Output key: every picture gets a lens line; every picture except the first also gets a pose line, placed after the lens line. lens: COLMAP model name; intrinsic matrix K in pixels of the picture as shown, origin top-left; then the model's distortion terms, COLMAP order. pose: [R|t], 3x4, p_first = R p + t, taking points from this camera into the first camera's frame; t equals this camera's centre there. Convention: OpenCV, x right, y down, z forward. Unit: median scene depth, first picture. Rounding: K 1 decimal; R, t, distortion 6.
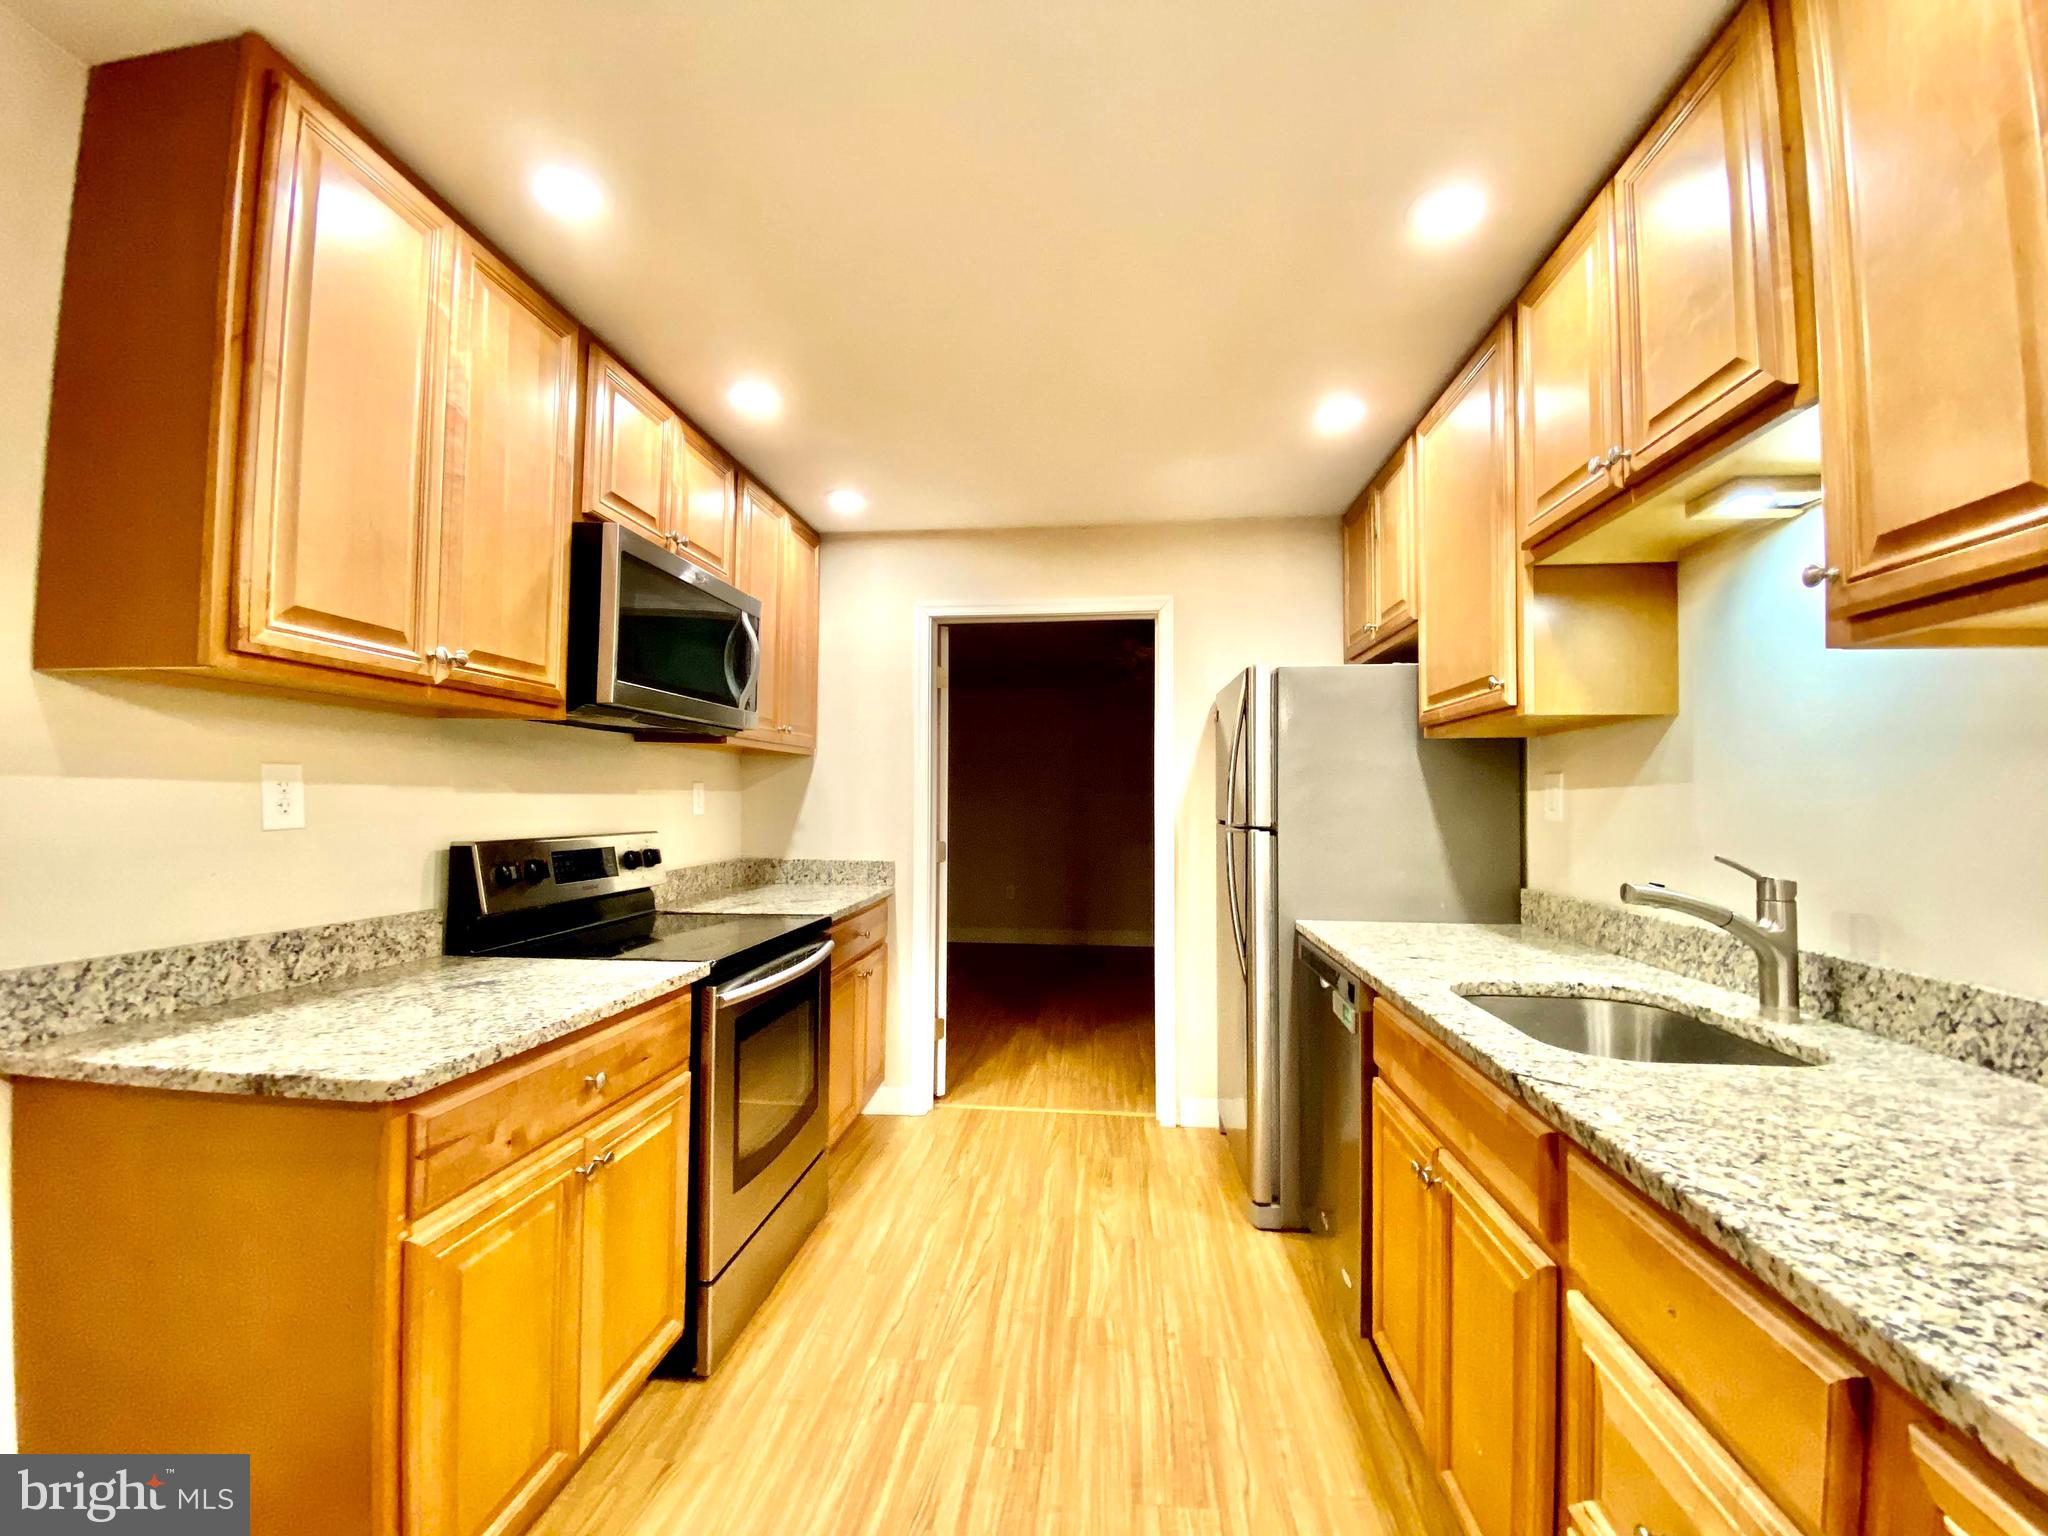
lens RADIAL K [[824.5, 0, 1028.2], [0, 824.5, 779.0], [0, 0, 1]] dist [0.024298, -0.022021]
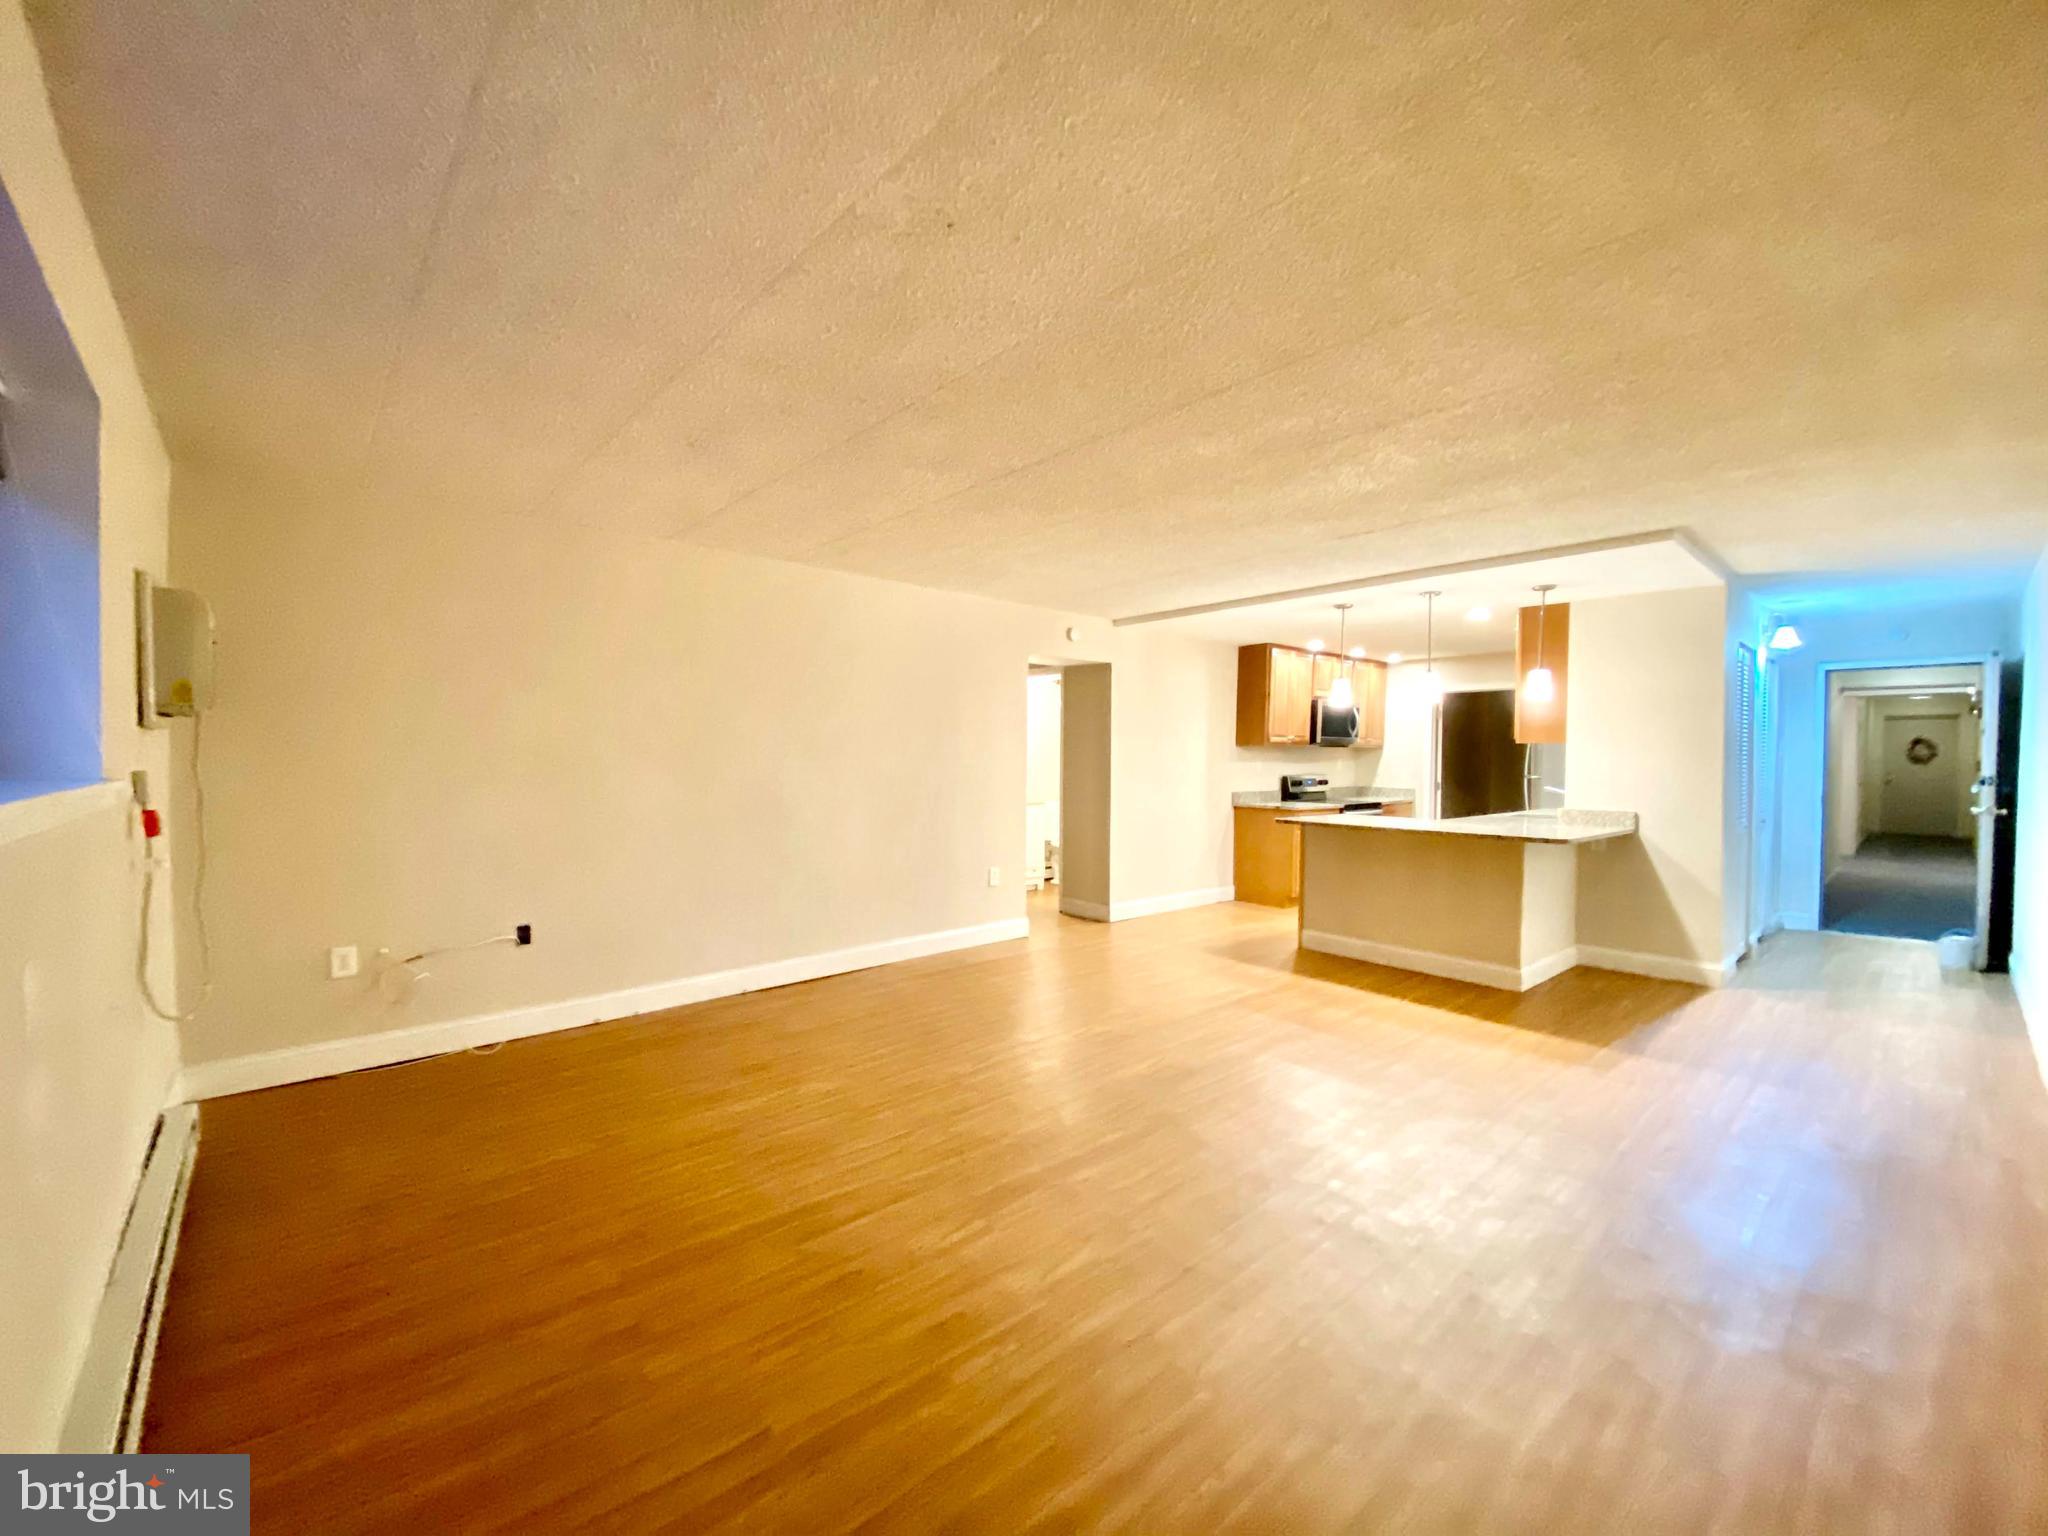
lens RADIAL K [[851.0, 0, 1002.5], [0, 851.0, 770.6], [0, 0, 1]] dist [0.025388, -0.024315]
pose [[0.735286, 0.016039, -0.677567, 1.249883], [0.013949, 0.999150, 0.038789, -0.140187], [0.677613, -0.037973, 0.734438, -3.279426]]
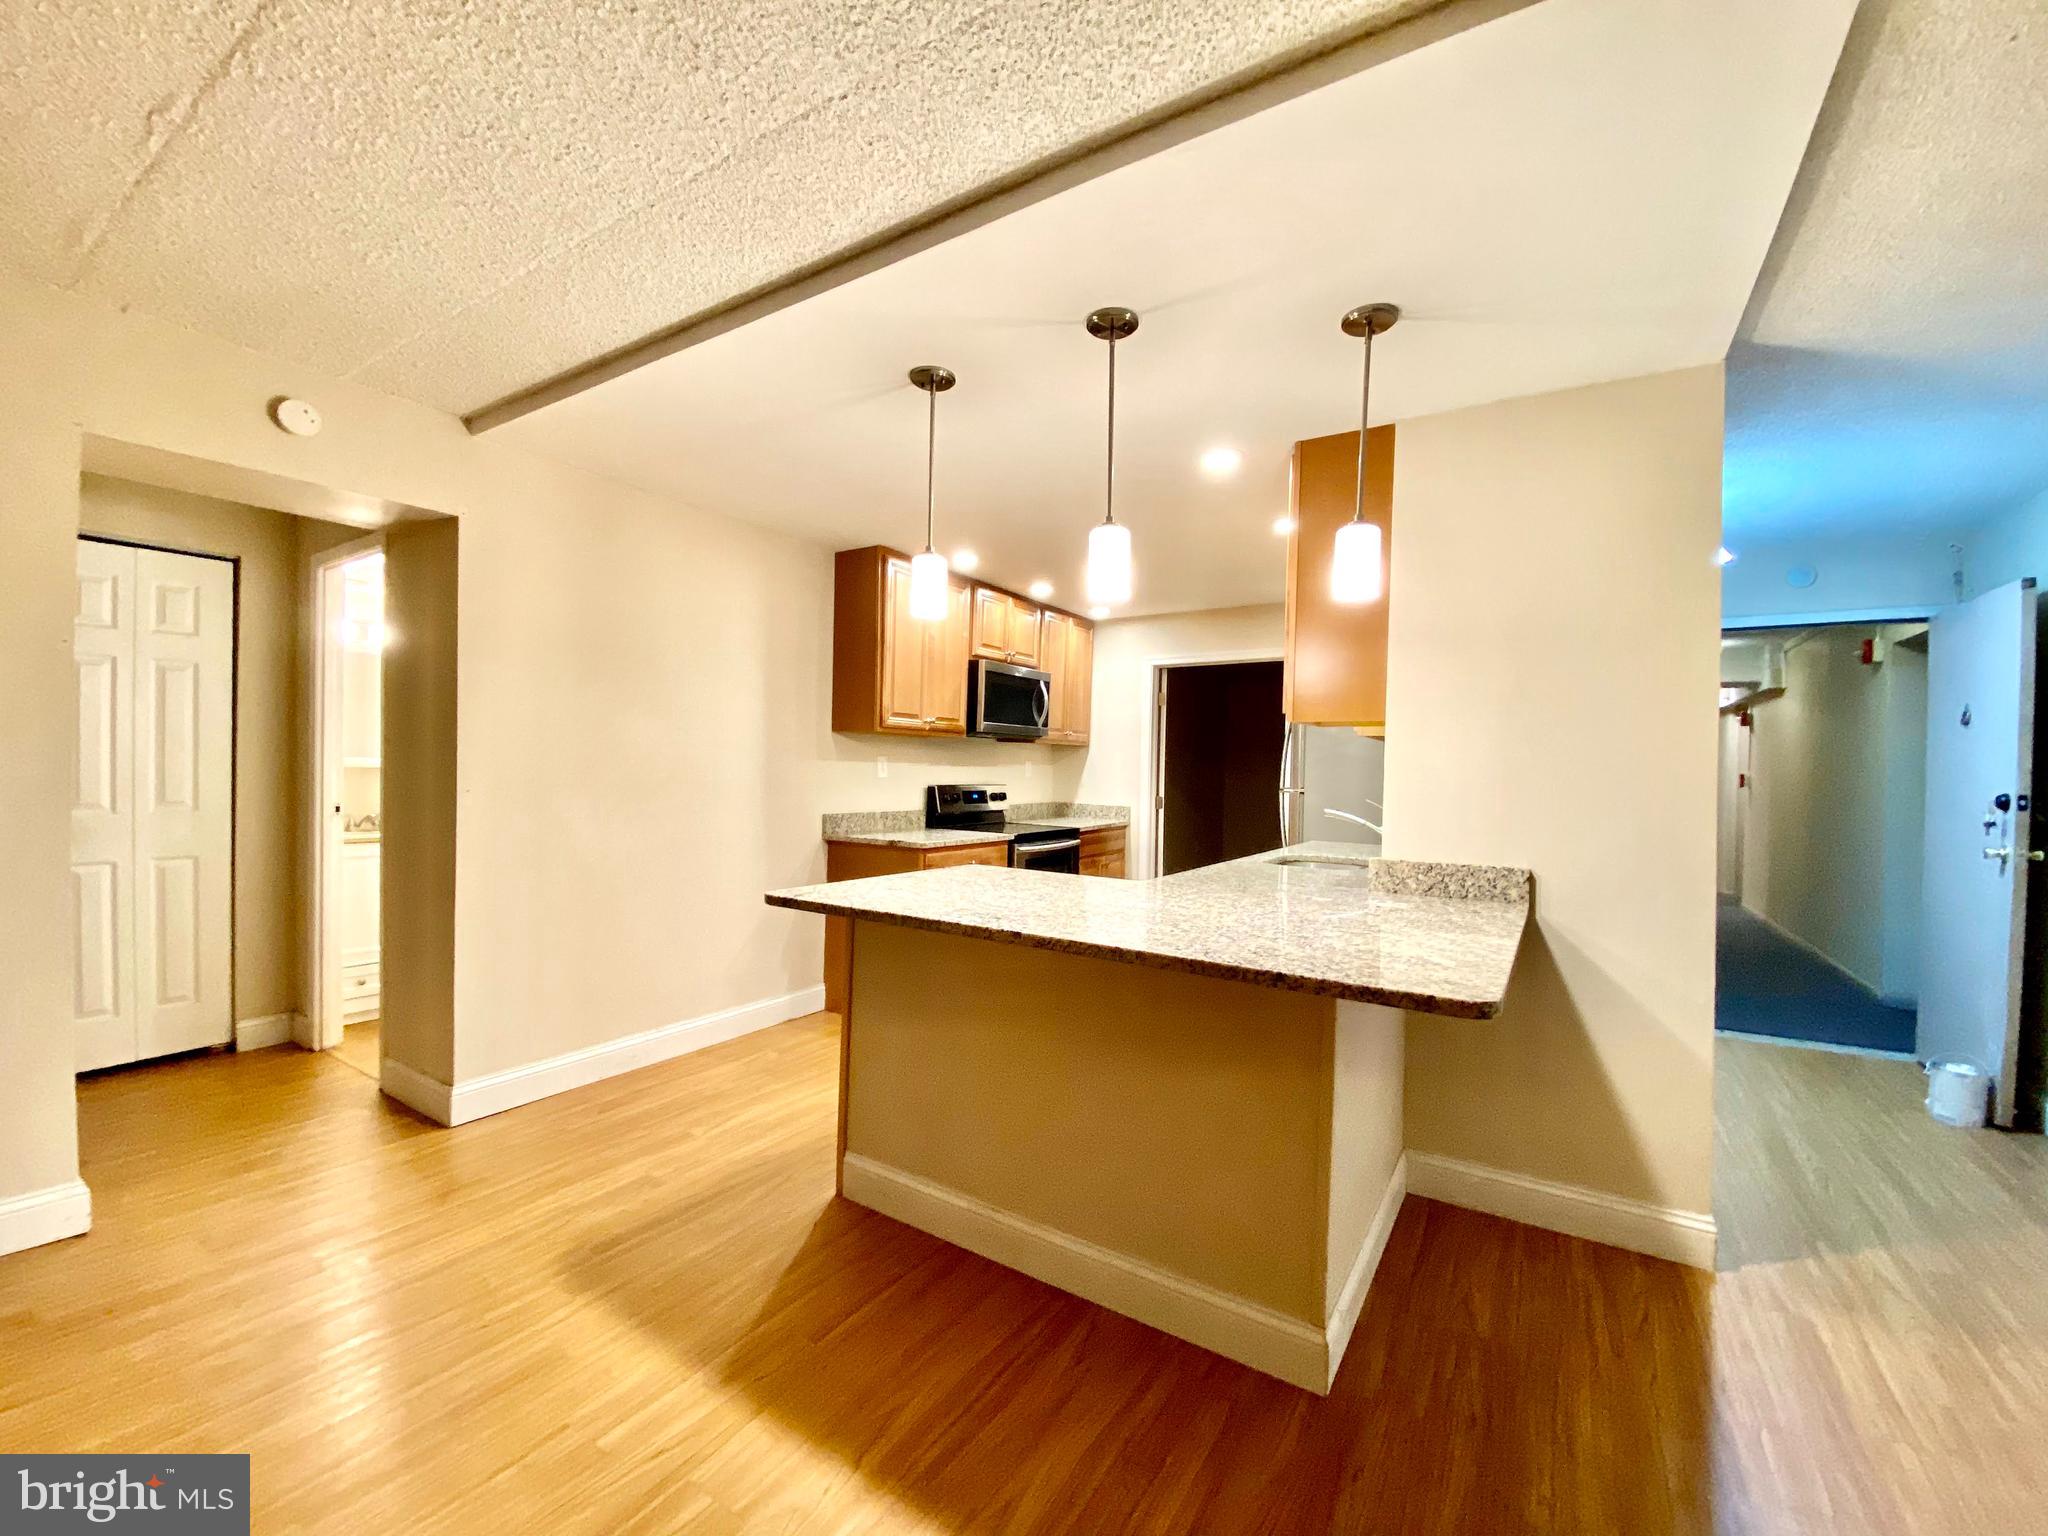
lens RADIAL K [[824.5, 0, 1028.2], [0, 824.5, 779.0], [0, 0, 1]] dist [0.024298, -0.022021]
pose [[0.899000, 0.020796, -0.437455, 0.729975], [-0.005349, 0.999319, 0.036512, -0.039445], [0.437916, -0.030484, 0.898499, -1.205408]]
